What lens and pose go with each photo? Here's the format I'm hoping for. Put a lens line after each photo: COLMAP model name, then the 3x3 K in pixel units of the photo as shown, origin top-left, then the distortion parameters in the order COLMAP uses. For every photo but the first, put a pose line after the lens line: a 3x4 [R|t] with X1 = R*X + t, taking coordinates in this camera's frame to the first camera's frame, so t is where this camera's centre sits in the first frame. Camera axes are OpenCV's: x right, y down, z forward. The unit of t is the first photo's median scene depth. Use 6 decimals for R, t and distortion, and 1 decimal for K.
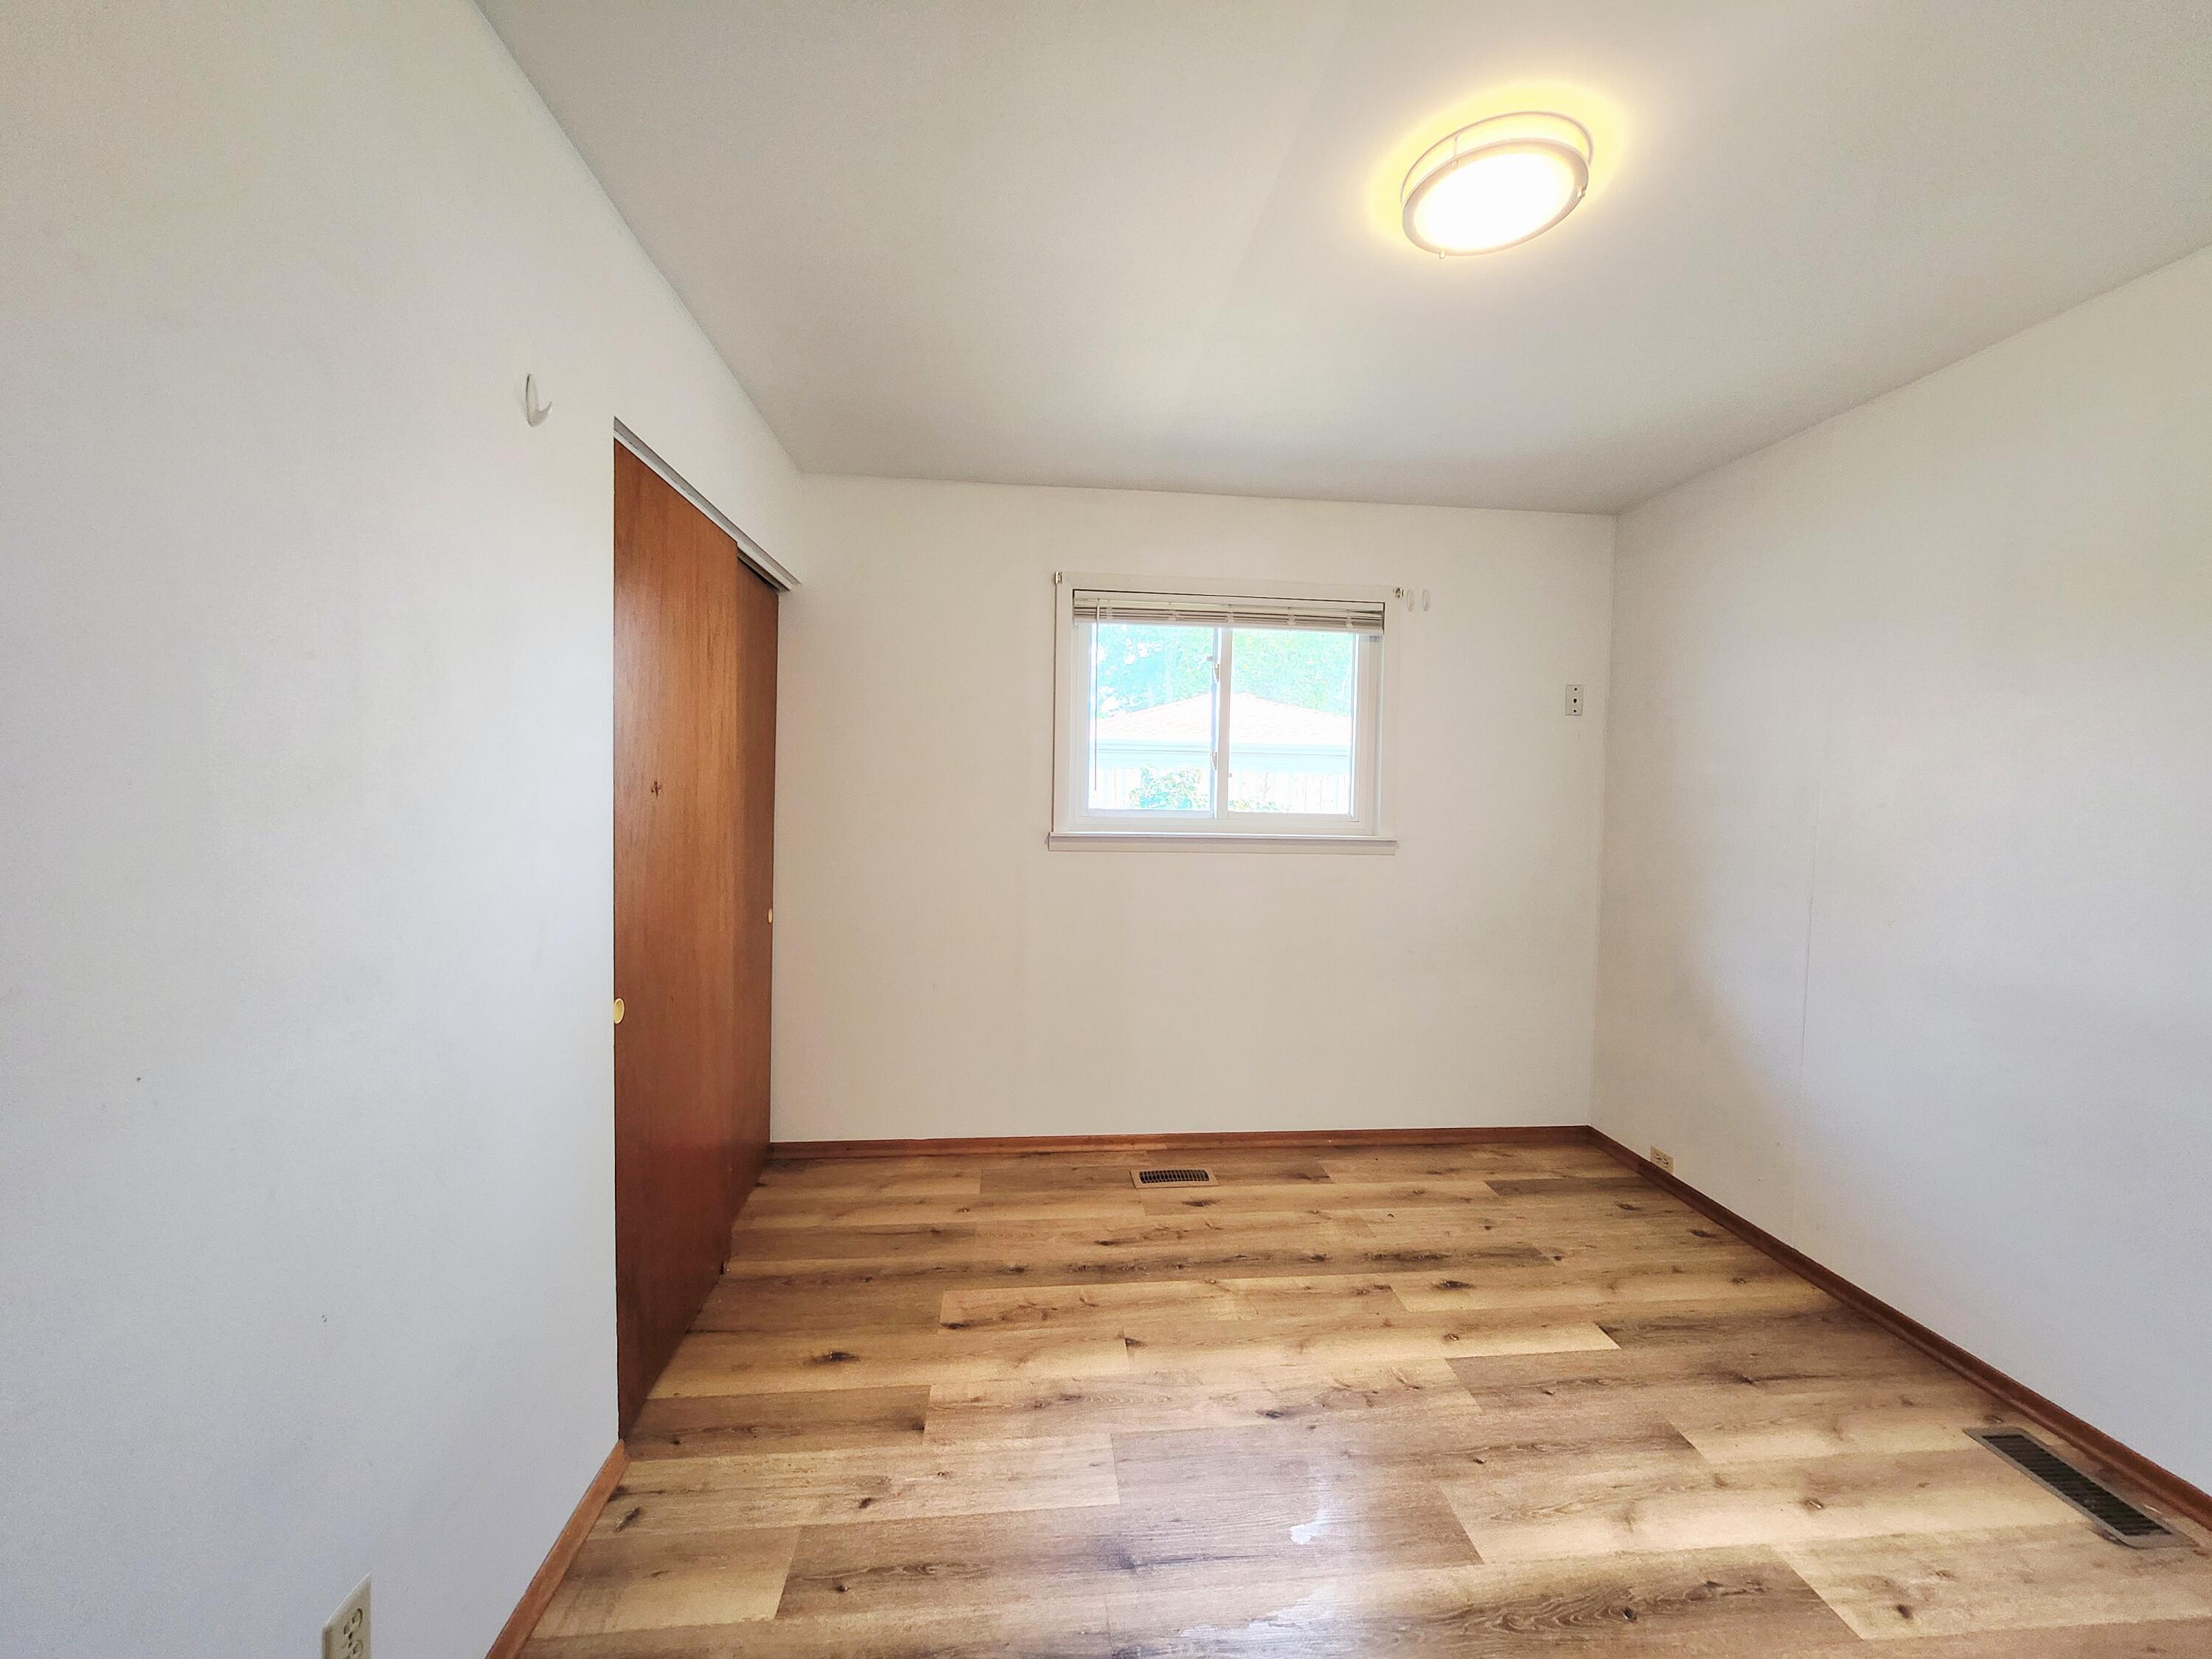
lens RADIAL K [[881.4, 0, 1100.9], [0, 881.4, 820.0], [0, 0, 1]] dist [-0.001680, 0.000266]
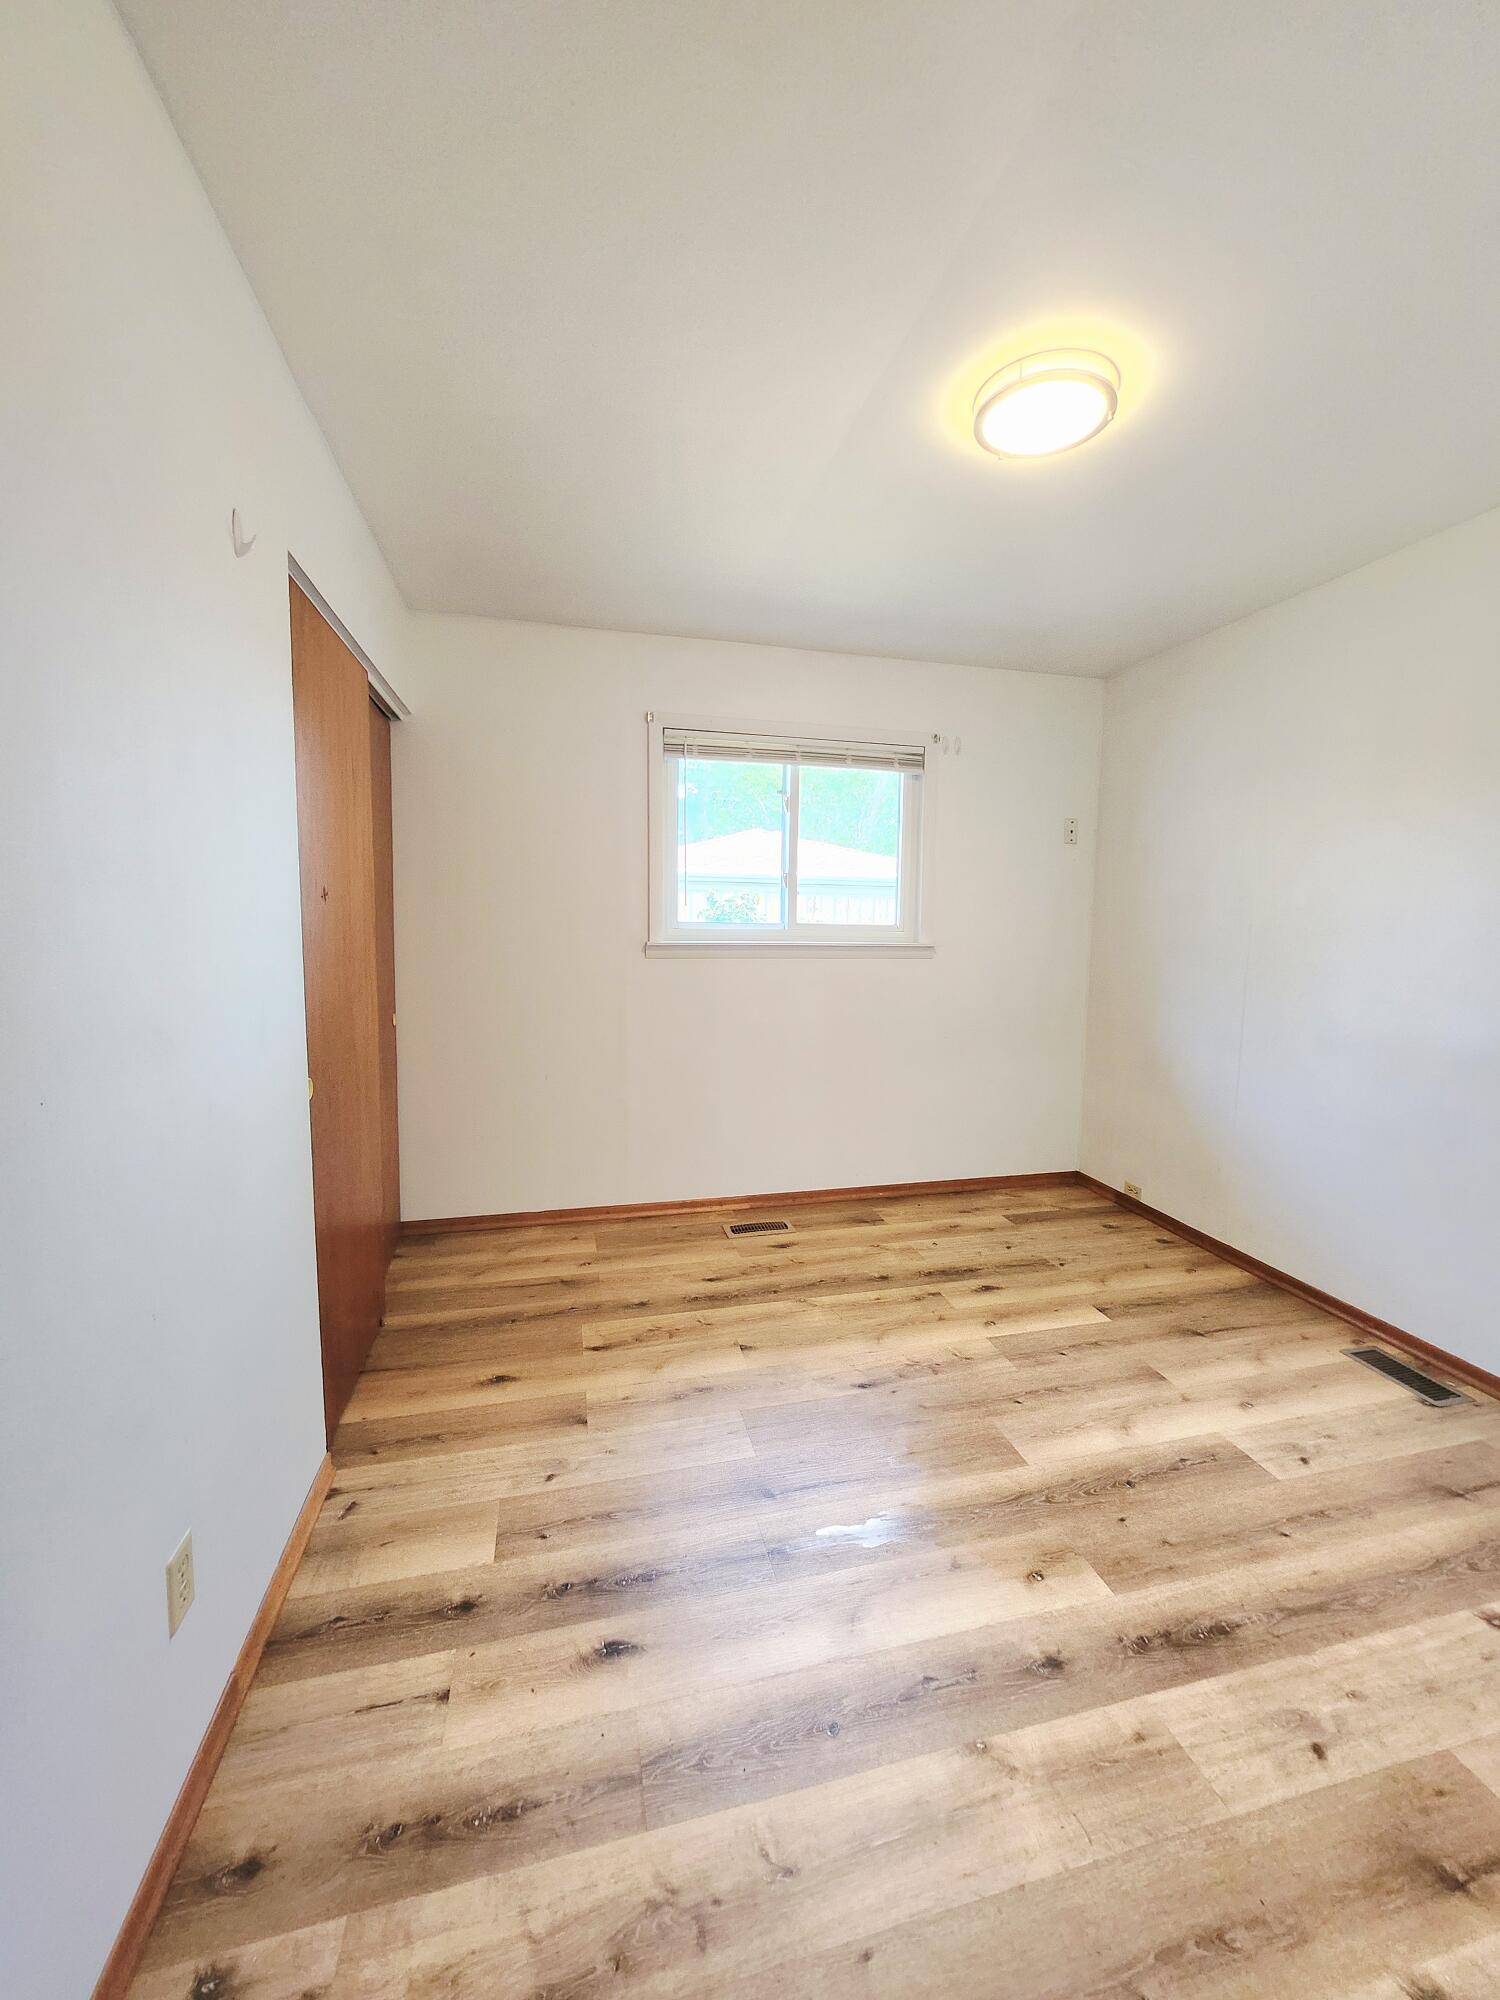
lens RADIAL K [[796.5, 0, 757.5], [0, 796.5, 994.7], [0, 0, 1]] dist [0.000110, -0.000055]
pose [[0.988693, -0.019913, 0.148629, -0.093212], [0.011523, 0.998302, 0.057100, 0.033032], [-0.149514, -0.054742, 0.987243, -0.067551]]
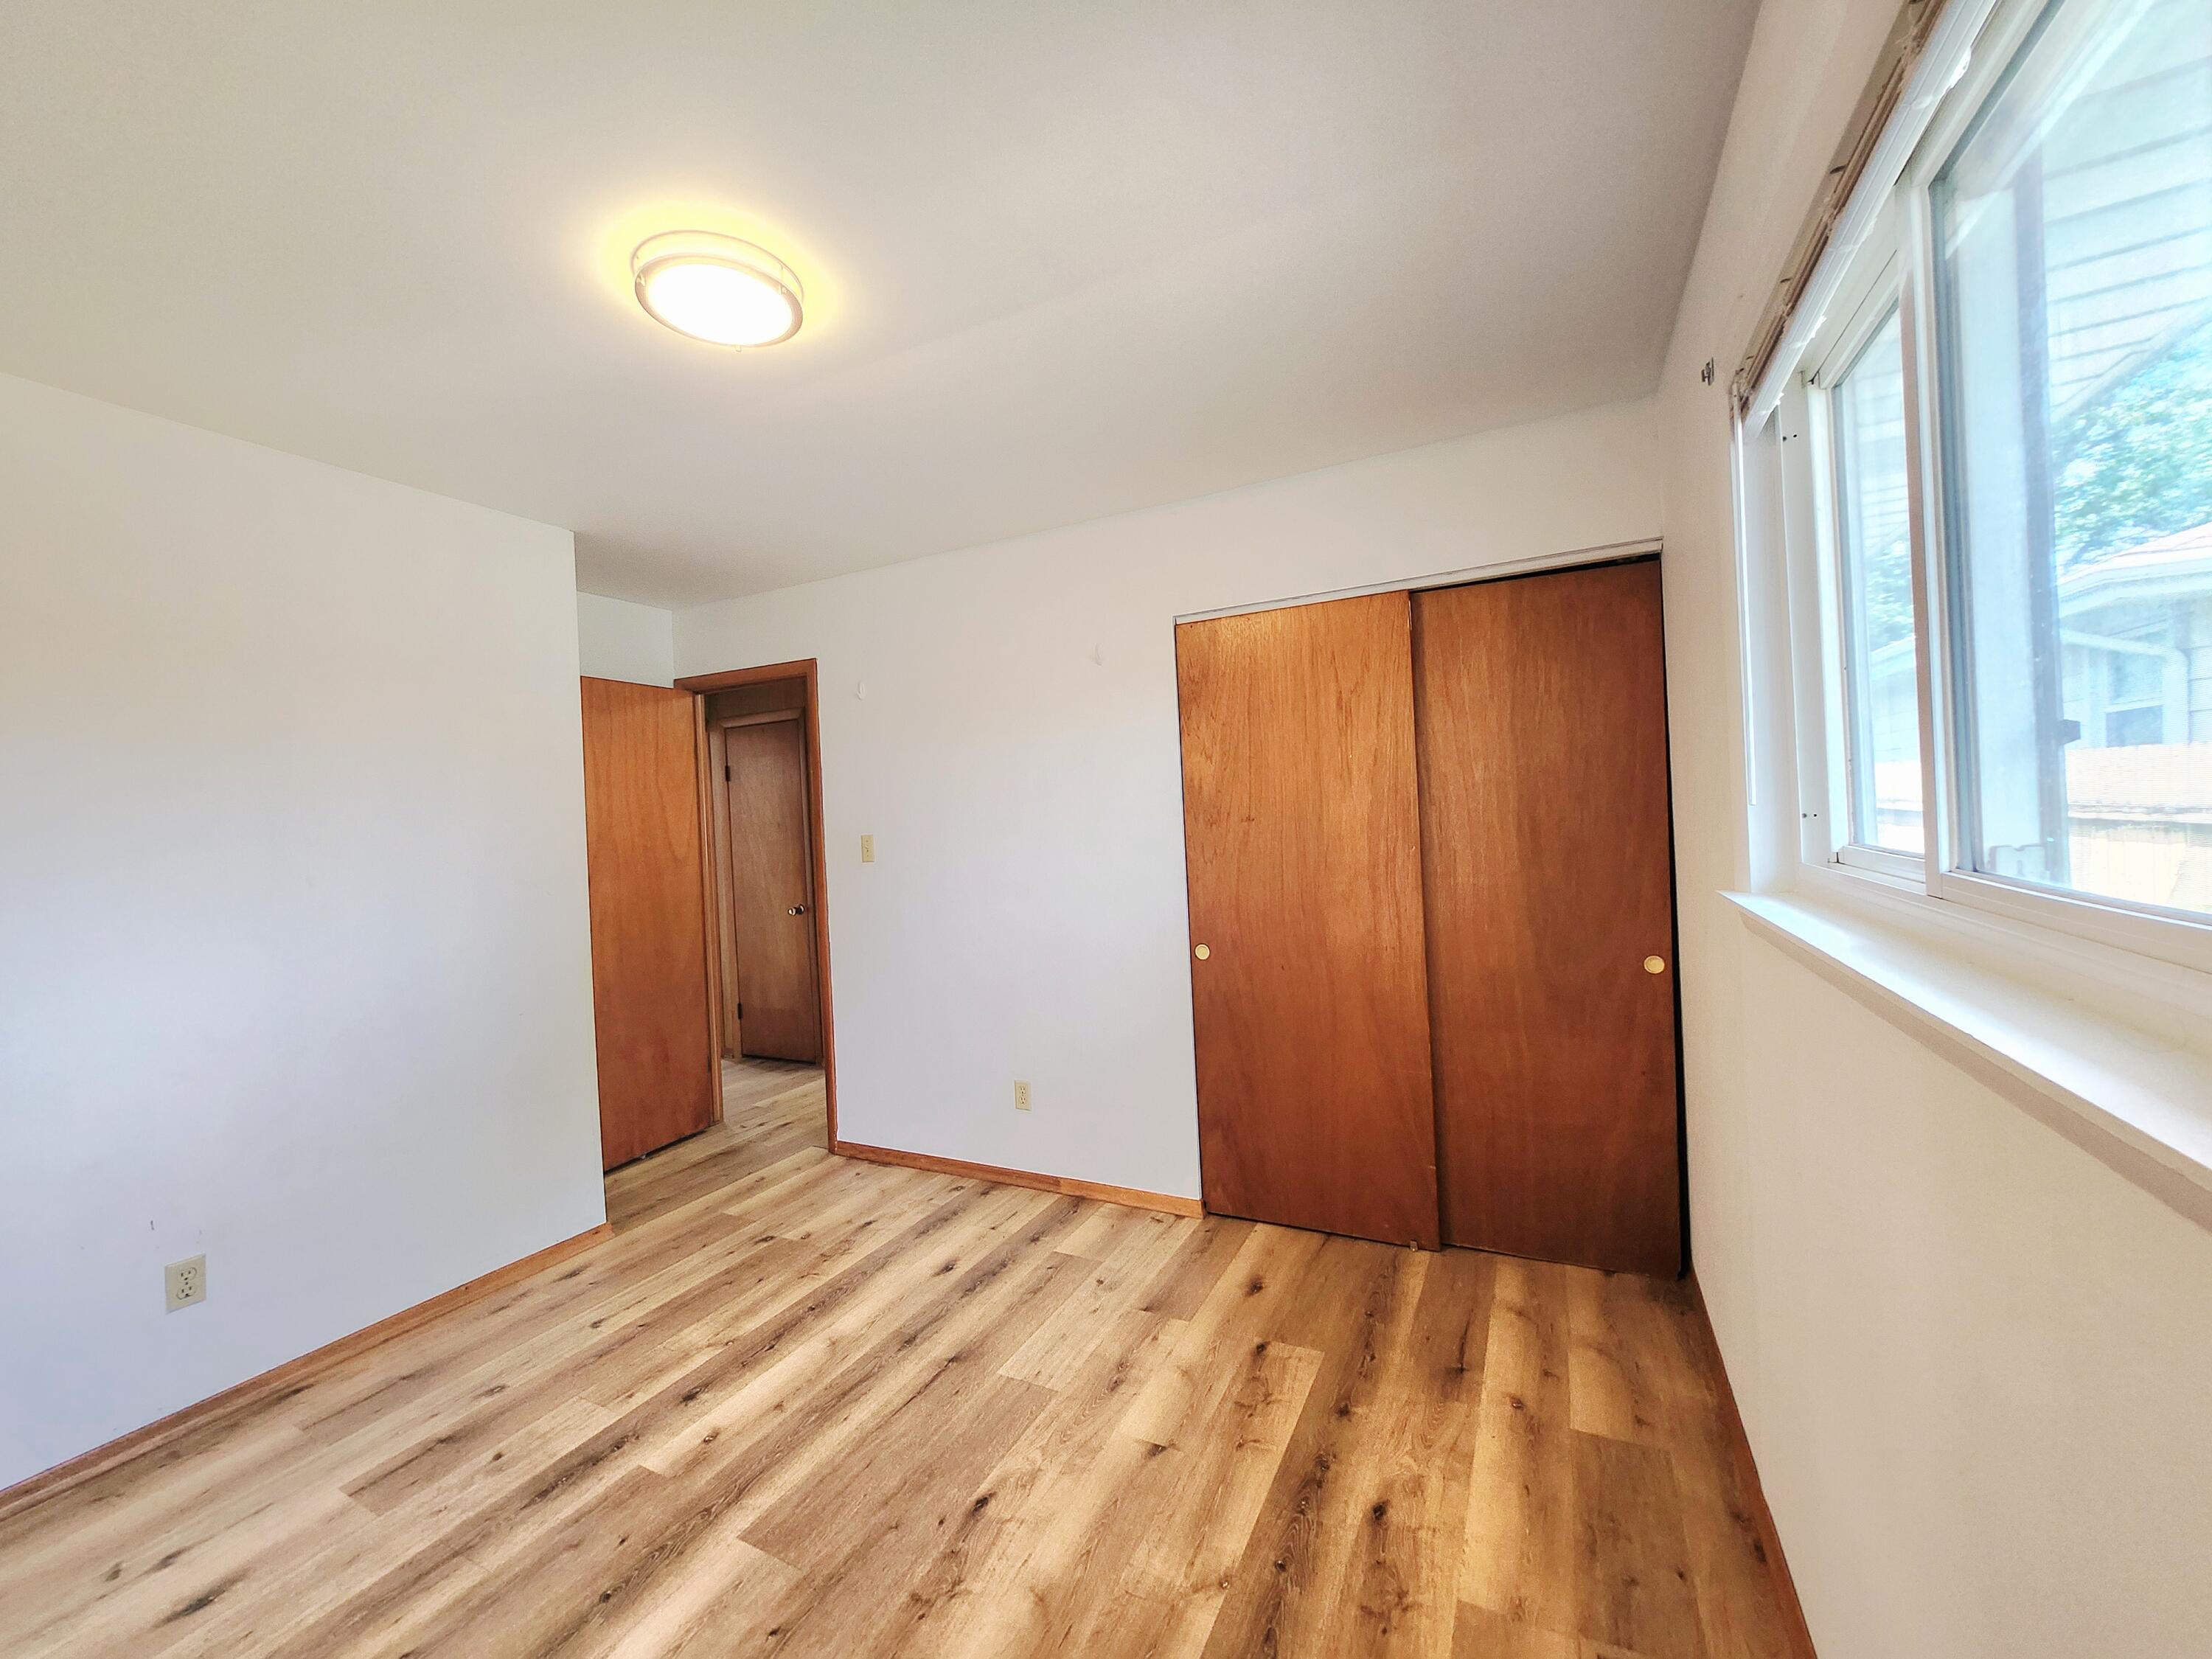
lens RADIAL K [[881.4, 0, 1100.9], [0, 881.4, 820.0], [0, 0, 1]] dist [-0.001680, 0.000266]
pose [[-0.545032, 0.010208, -0.838353, 0.713192], [0.001995, 0.999939, 0.010879, -0.039048], [0.838413, 0.004257, -0.545019, 1.282374]]
